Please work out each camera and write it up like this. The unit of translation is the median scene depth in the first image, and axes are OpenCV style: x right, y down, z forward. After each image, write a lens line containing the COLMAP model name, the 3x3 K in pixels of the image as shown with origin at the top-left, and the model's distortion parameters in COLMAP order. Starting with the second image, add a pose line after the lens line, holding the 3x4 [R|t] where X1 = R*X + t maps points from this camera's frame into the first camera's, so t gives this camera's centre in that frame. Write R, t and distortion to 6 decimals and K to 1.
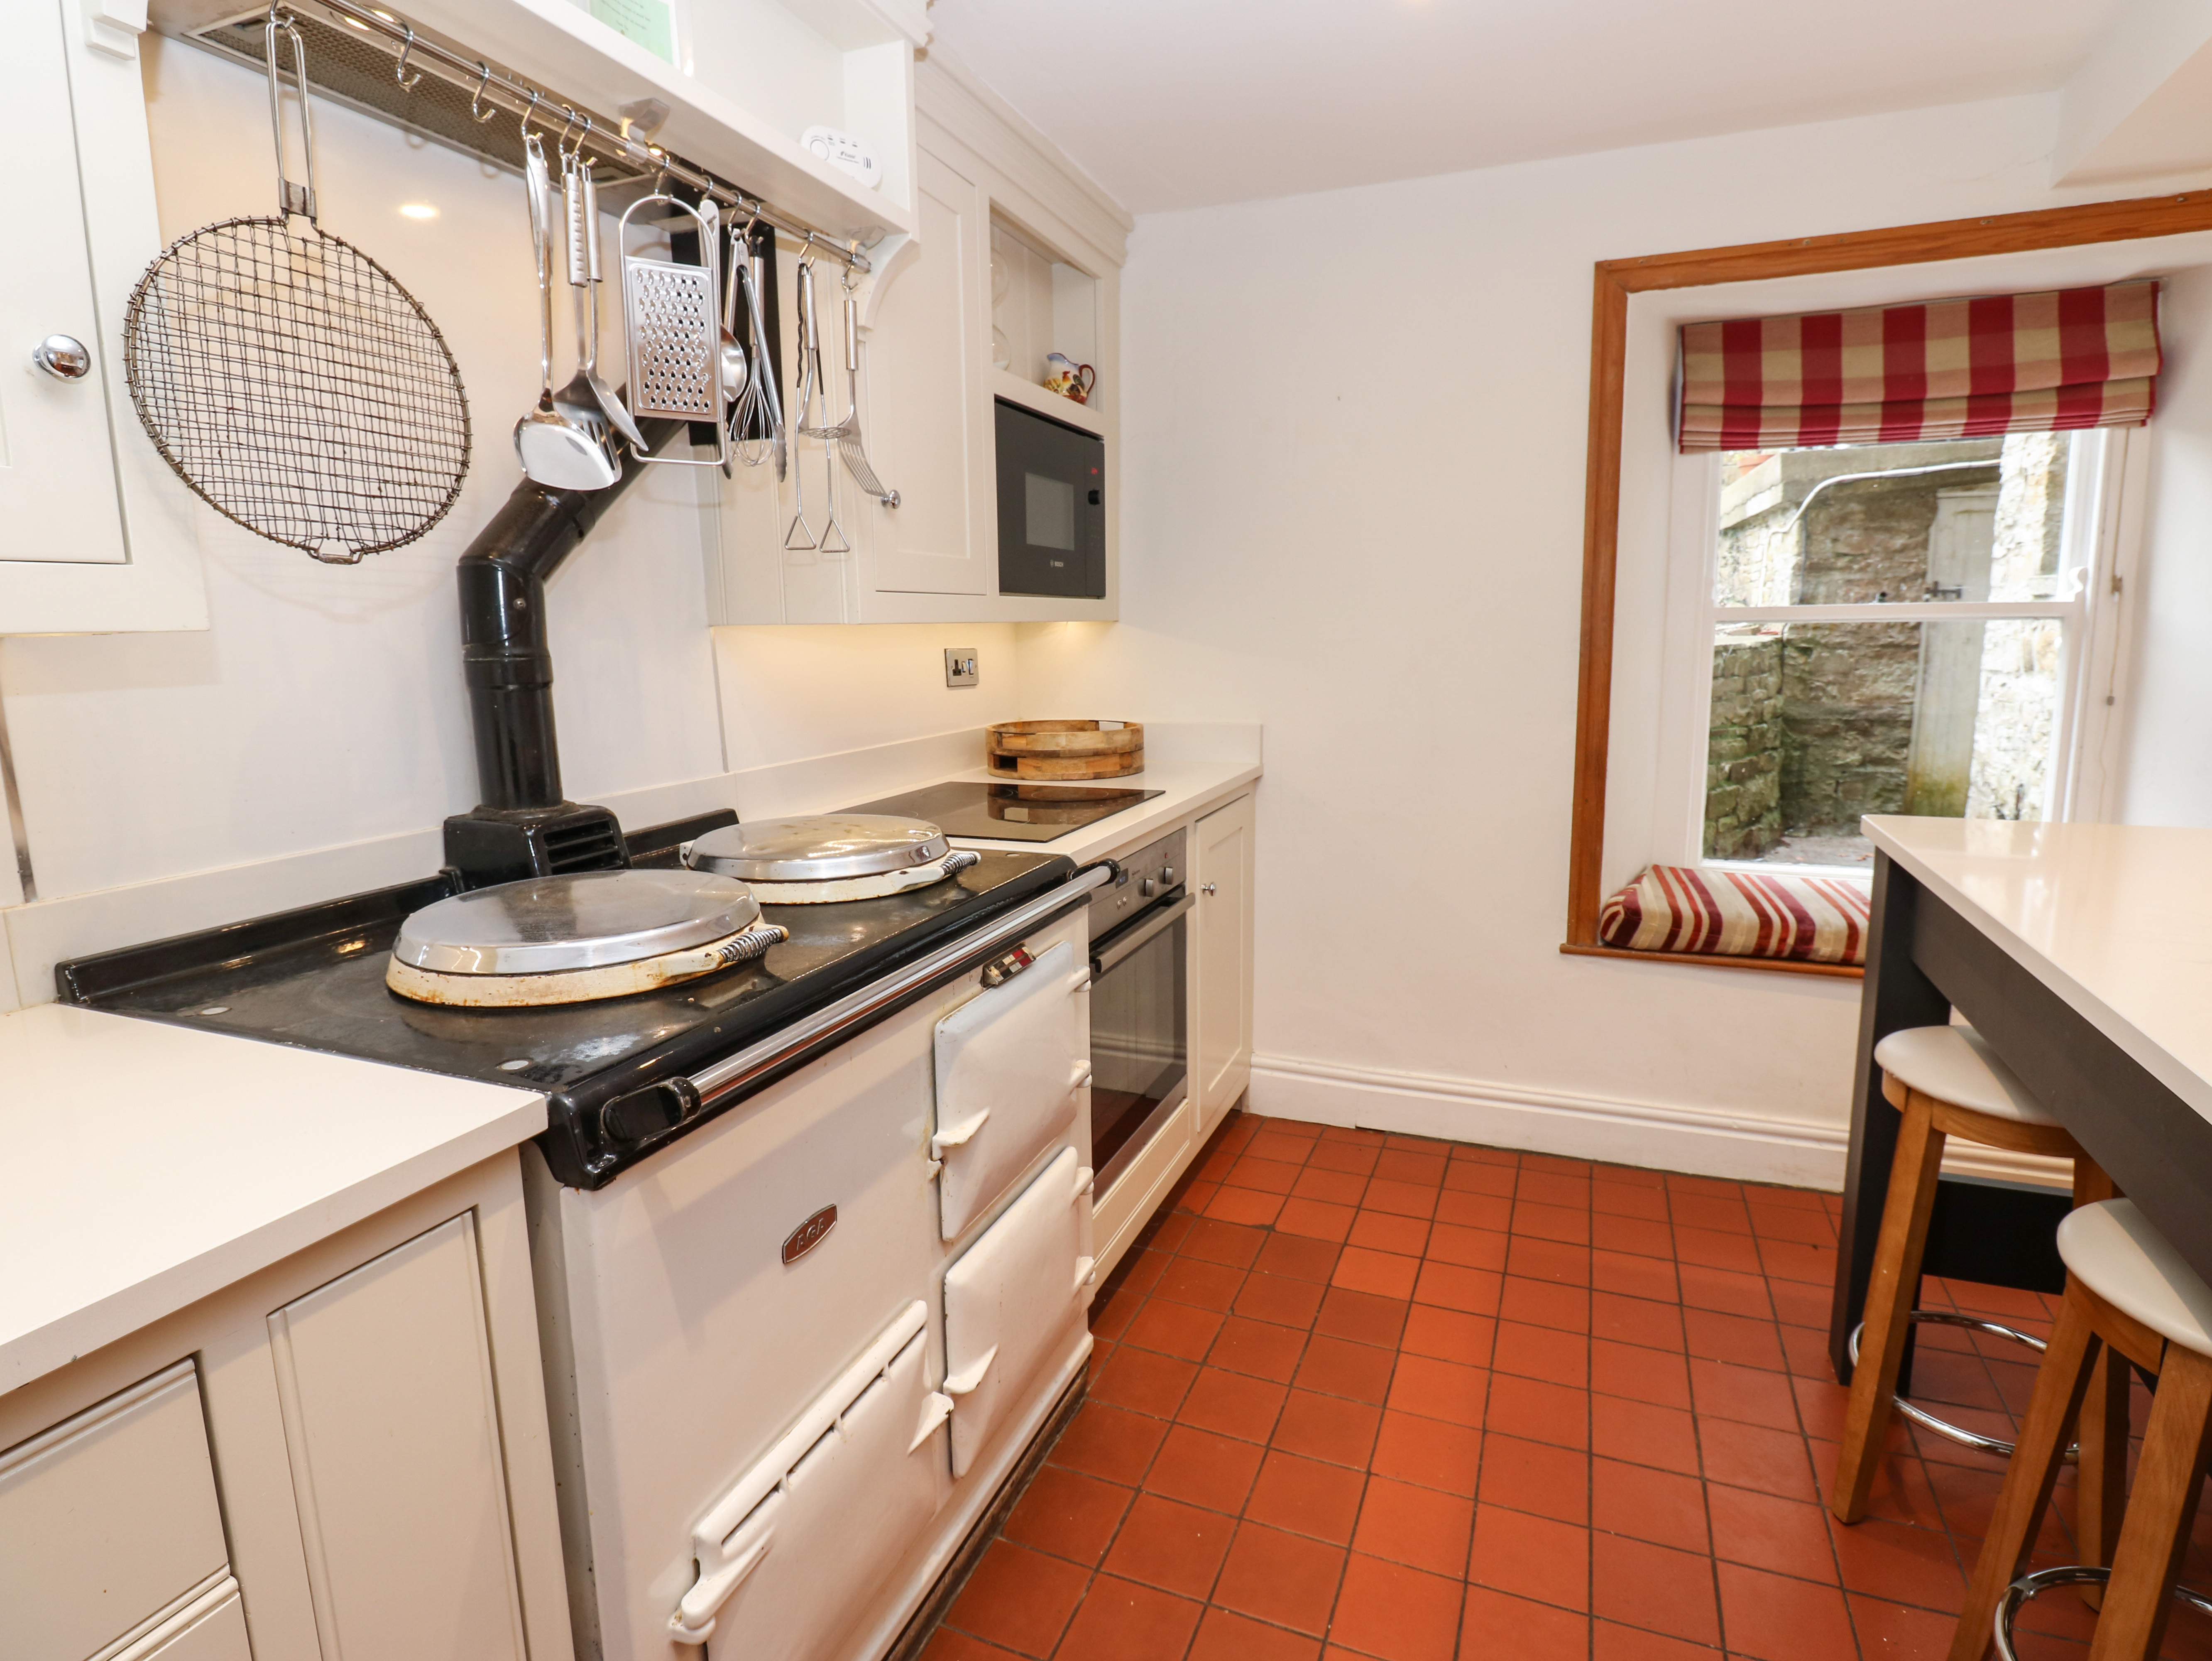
lens RADIAL K [[1150.1, 0, 1106.5], [0, 1150.1, 816.0], [0, 0, 1]] dist [-0.009173, -0.008378]
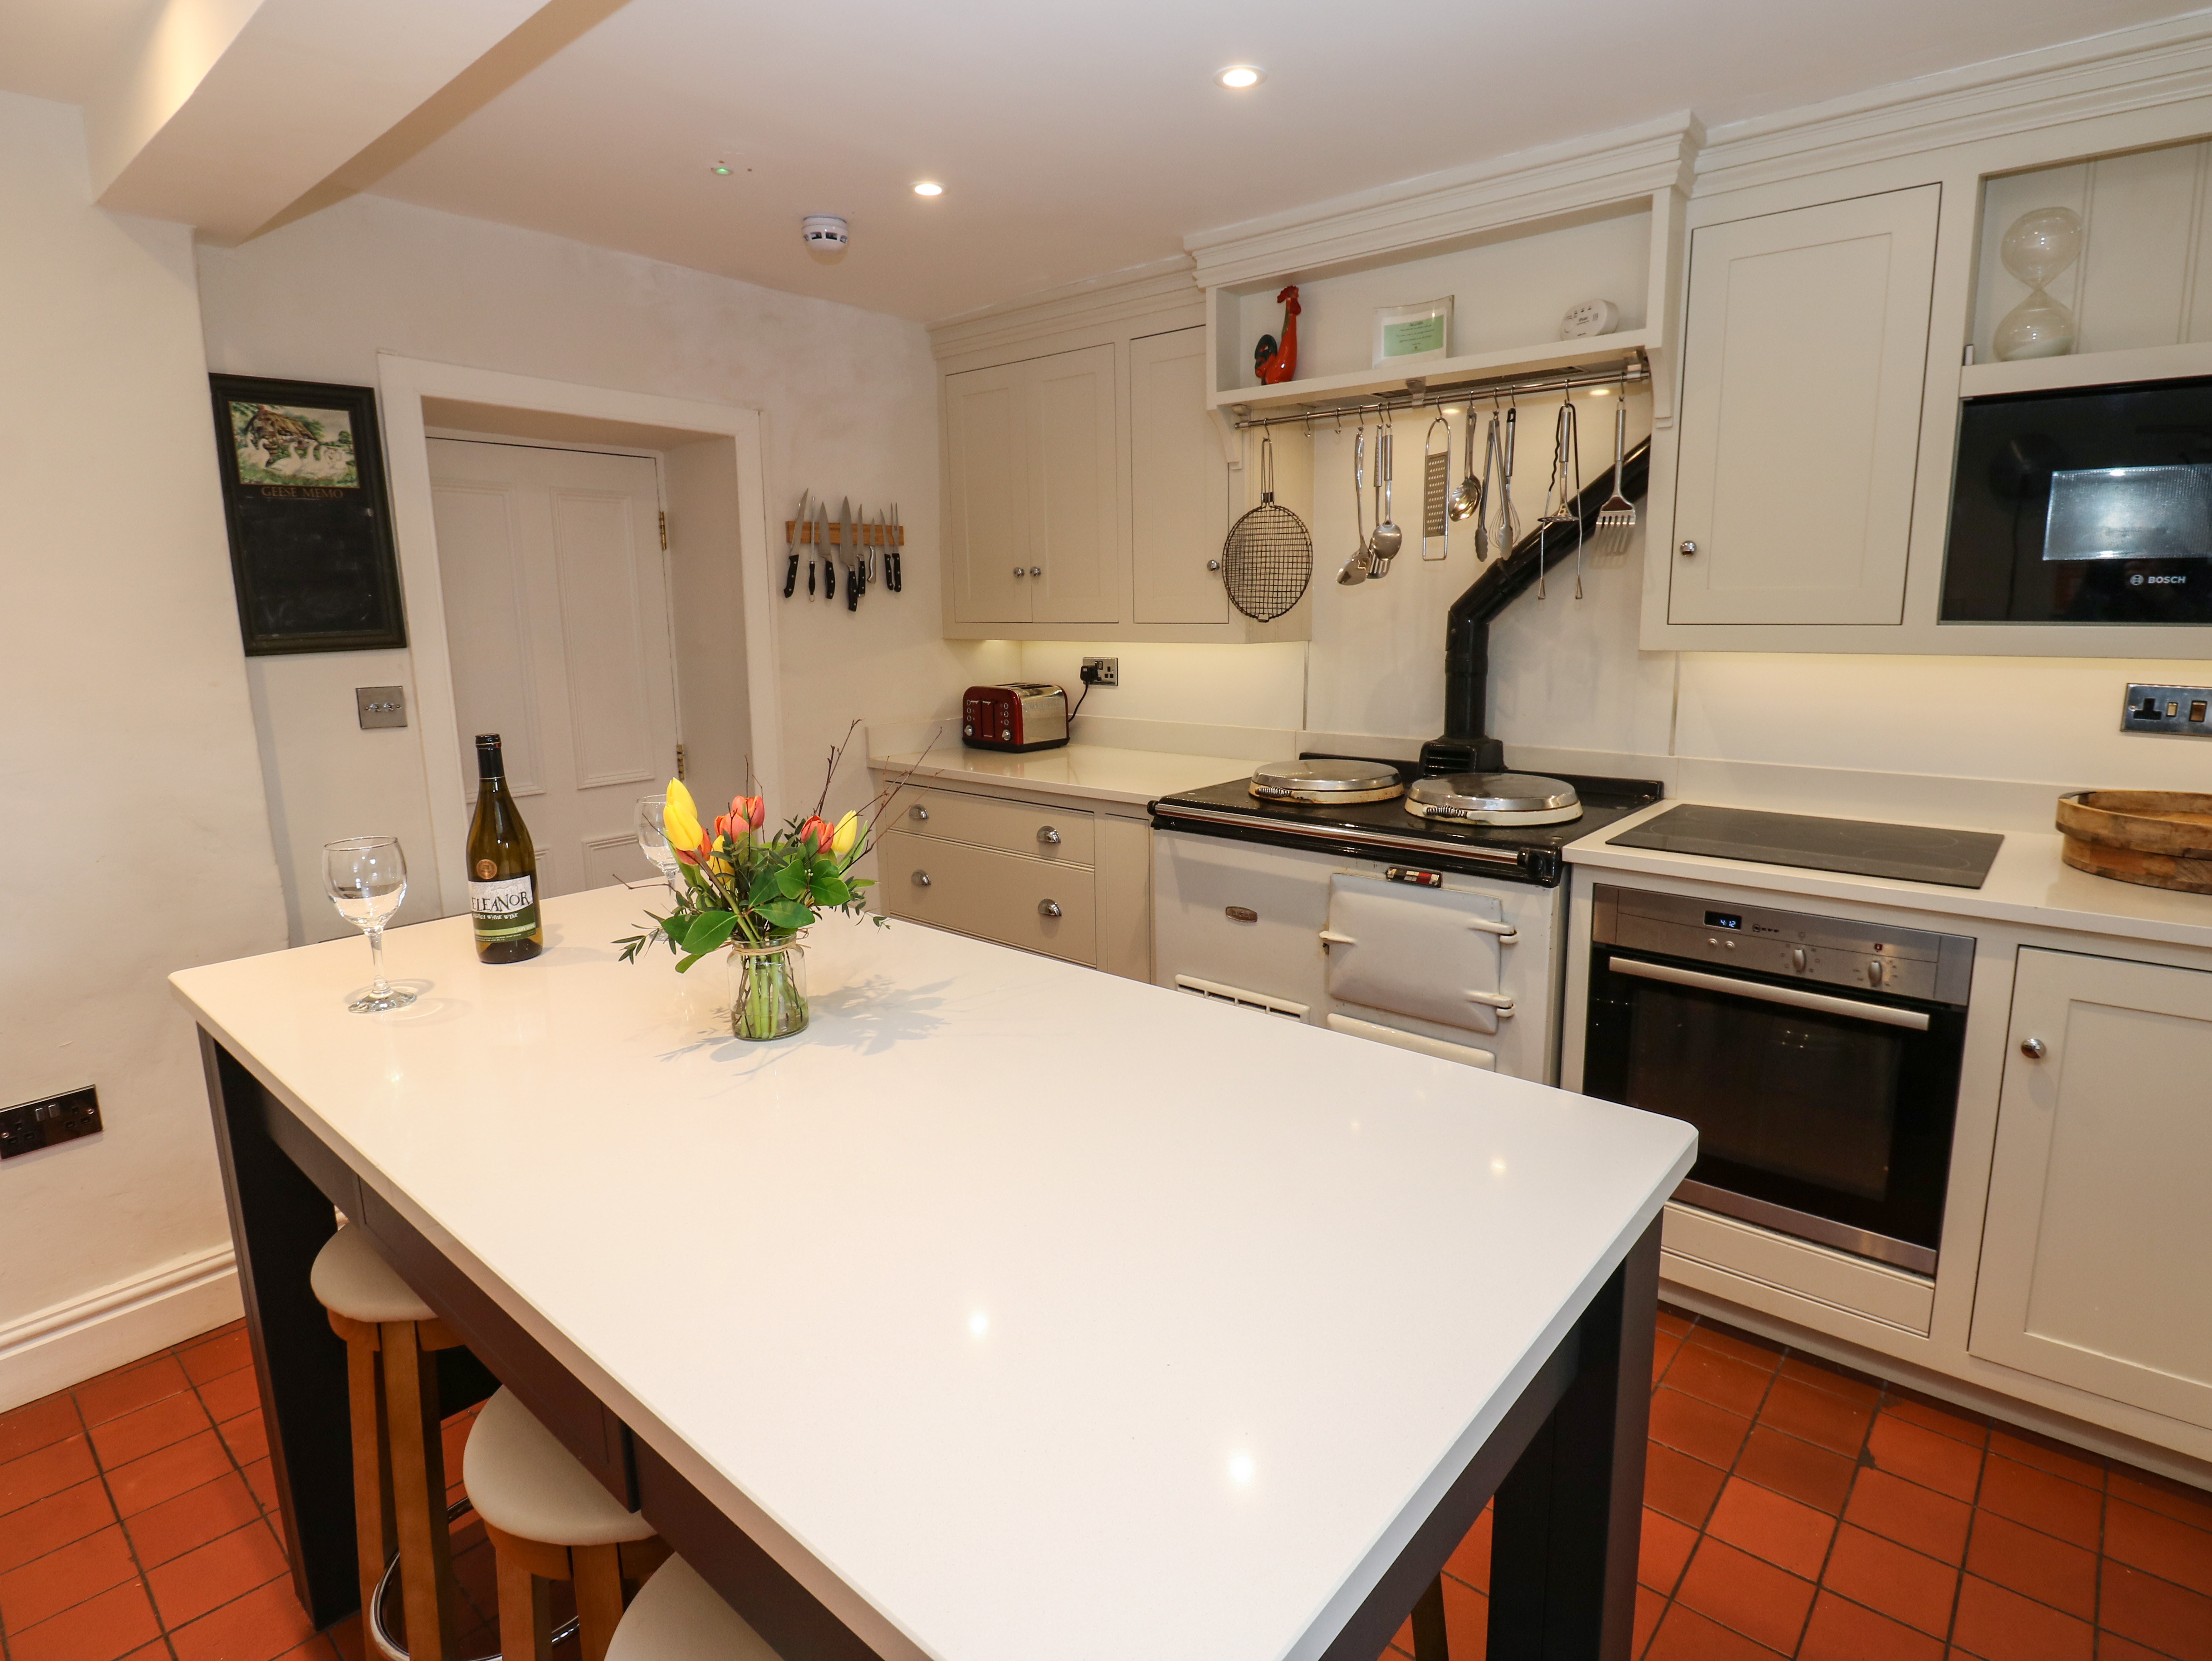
lens RADIAL K [[1150.1, 0, 1112.4], [0, 1150.1, 828.4], [0, 0, 1]] dist [-0.009173, -0.008378]
pose [[-0.324062, 0.207627, -0.922971, 1.486027], [-0.132618, 0.956015, 0.261624, -0.289752], [0.936694, 0.207185, -0.282273, 1.052807]]
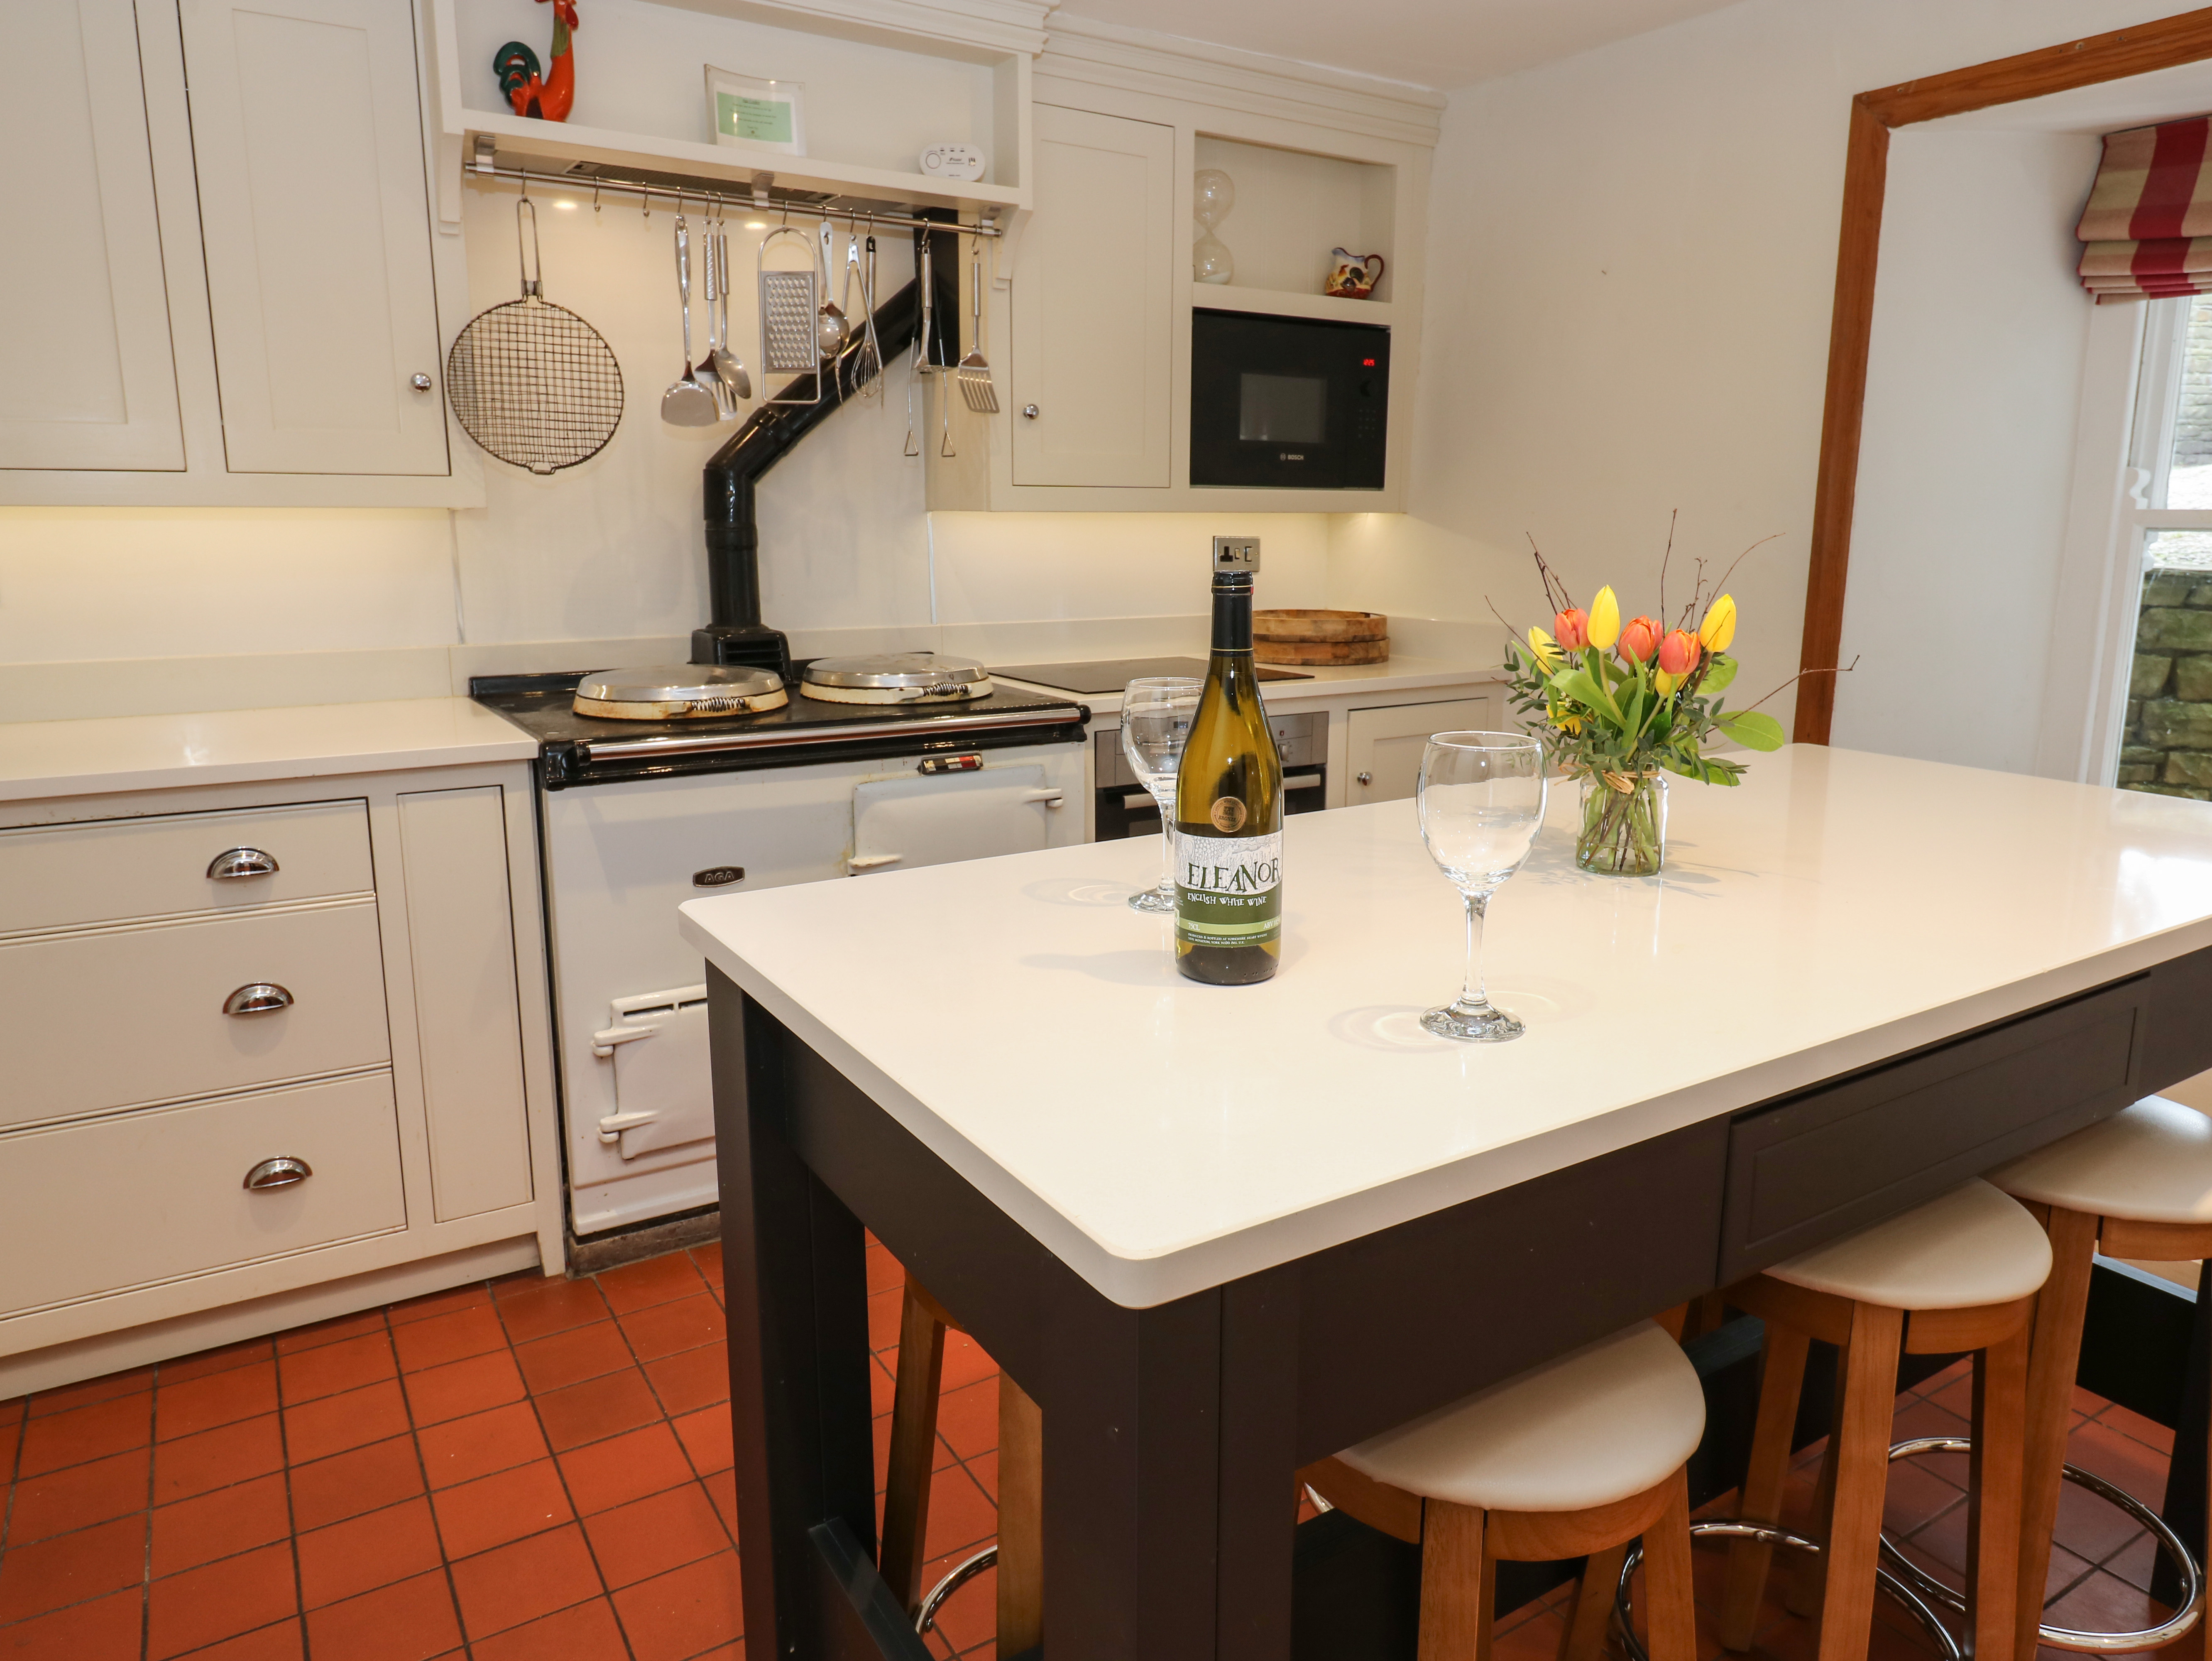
lens RADIAL K [[1448.1, 0, 1114.4], [0, 1448.1, 814.9], [0, 0, 1]] dist [0.000106, 0.001287]
pose [[0.810357, 0.138511, -0.569329, 1.071679], [-0.113586, 0.990361, 0.079269, 0.030948], [0.574821, 0.000431, 0.818279, -0.304841]]
